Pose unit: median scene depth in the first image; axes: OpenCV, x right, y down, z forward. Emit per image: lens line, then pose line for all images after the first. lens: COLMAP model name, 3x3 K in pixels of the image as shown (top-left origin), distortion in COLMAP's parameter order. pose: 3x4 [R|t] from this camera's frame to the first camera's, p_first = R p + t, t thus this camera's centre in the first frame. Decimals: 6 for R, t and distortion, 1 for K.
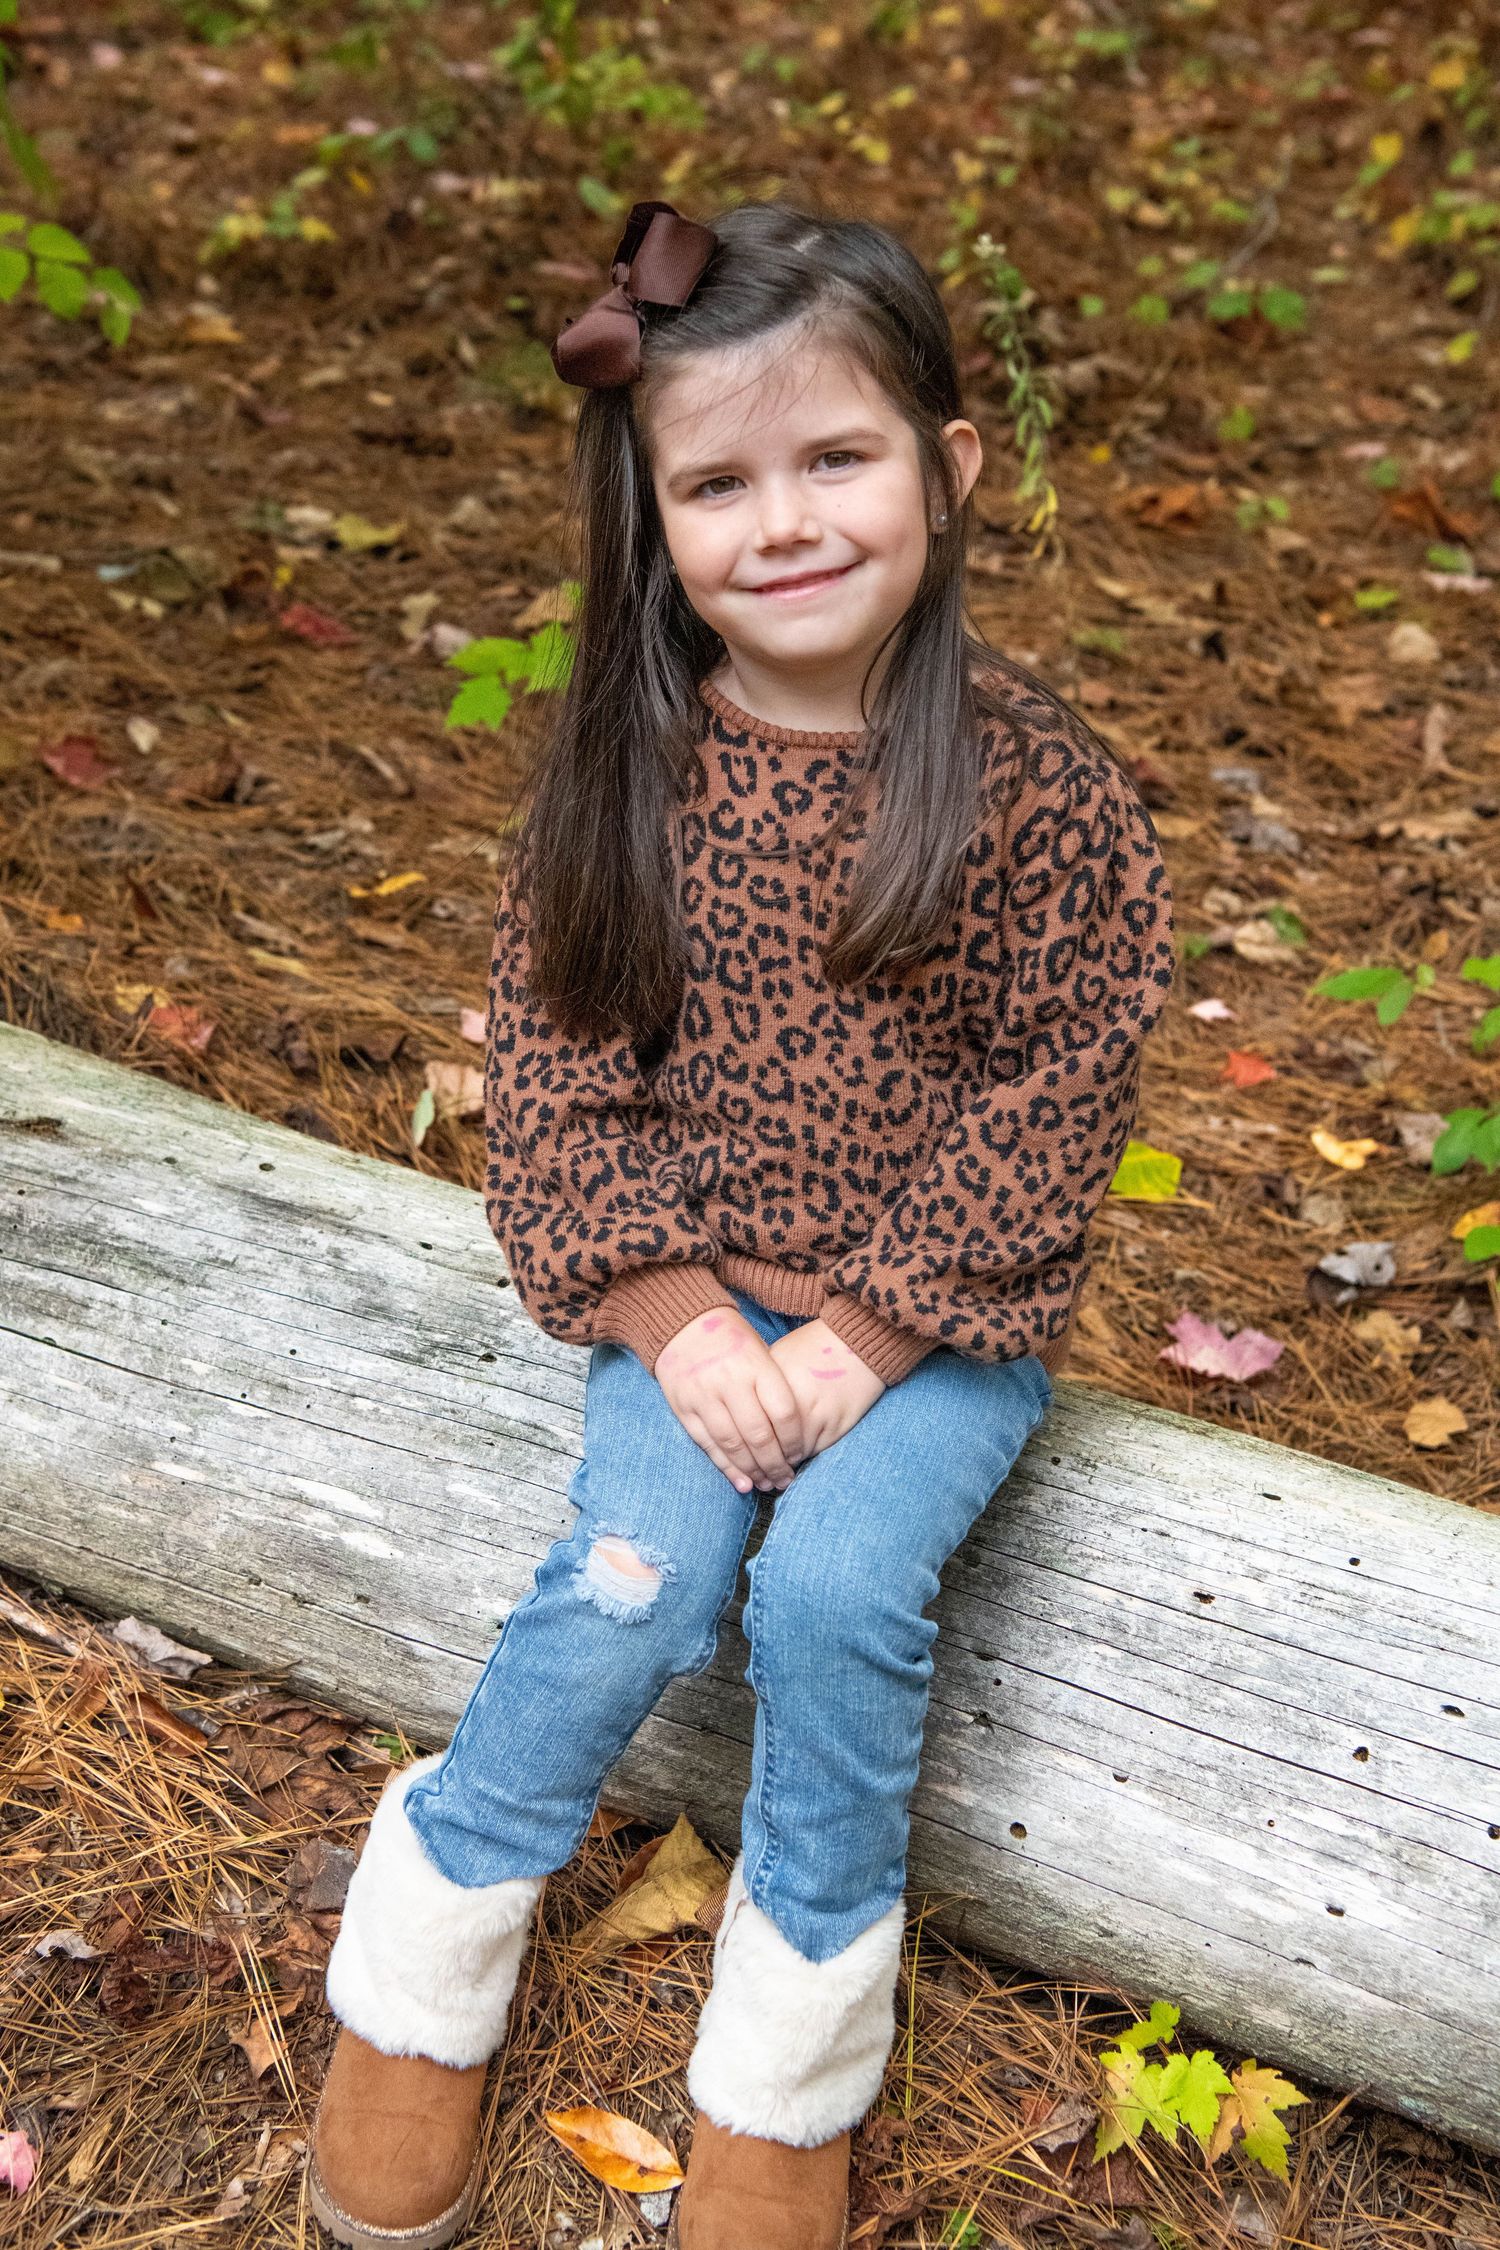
lens RADIAL K [[3282.9, 0, 645.2], [0, 3282.9, 1070.4], [0, 0, 1]] dist [0.161087, 0.000000]
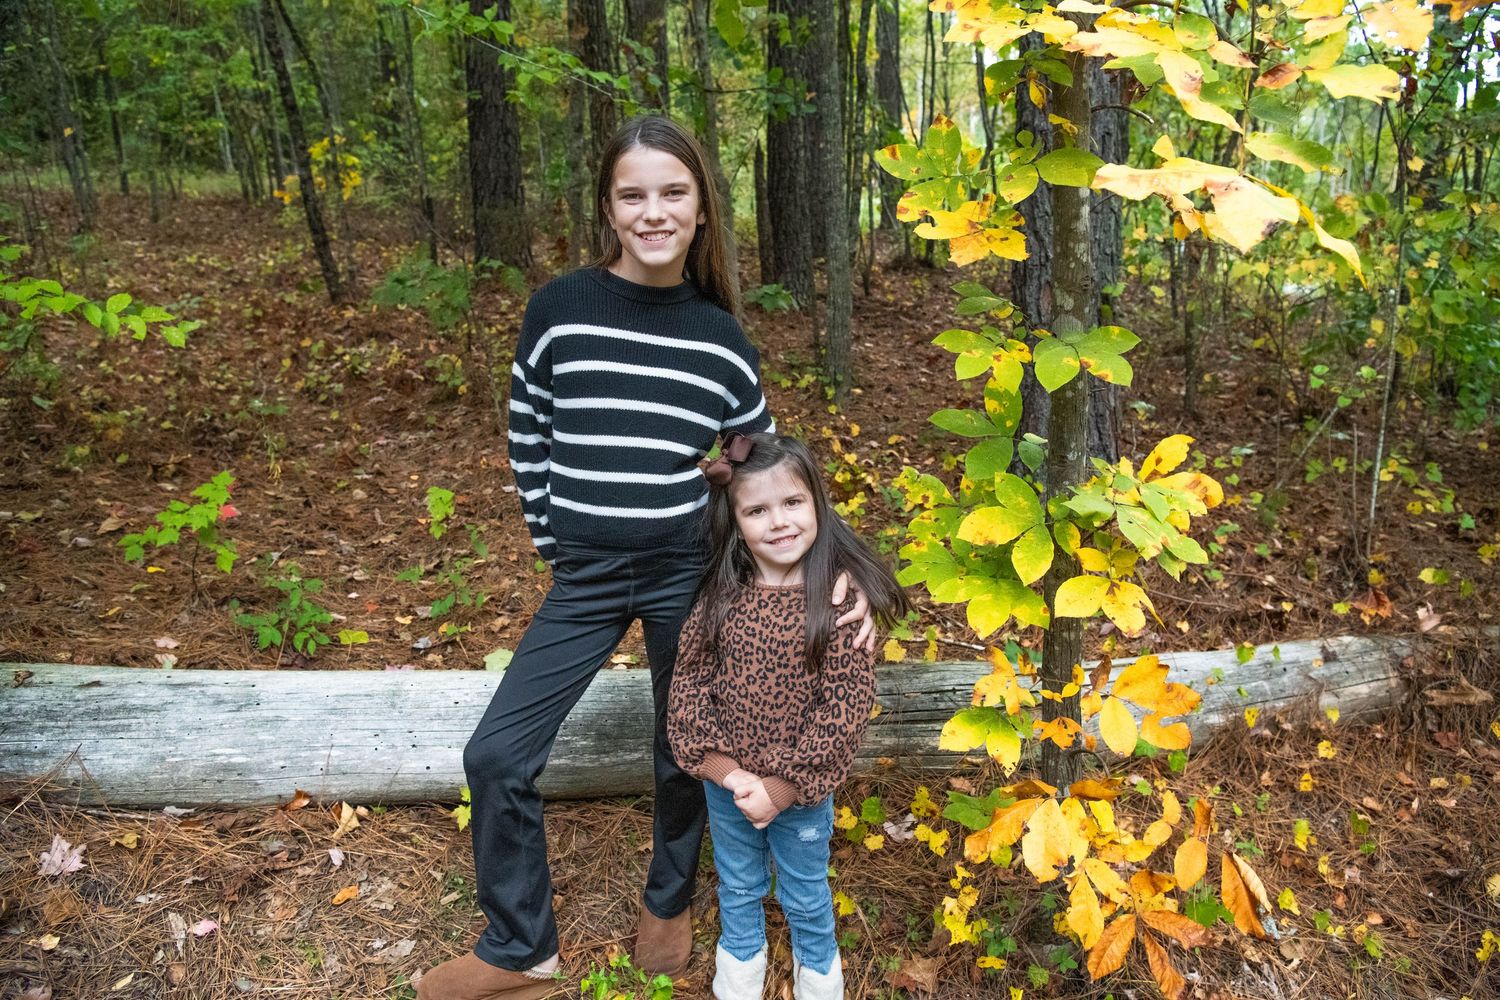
lens RADIAL K [[1049.5, 0, 750.6], [0, 1049.5, 503.4], [0, 0, 1]] dist [-0.055657, -0.003648]
pose [[0.763860, -0.174772, 0.621267, -0.293337], [0.241179, 0.970193, -0.023604, 0.024935], [-0.598624, 0.167867, 0.783243, -0.307553]]
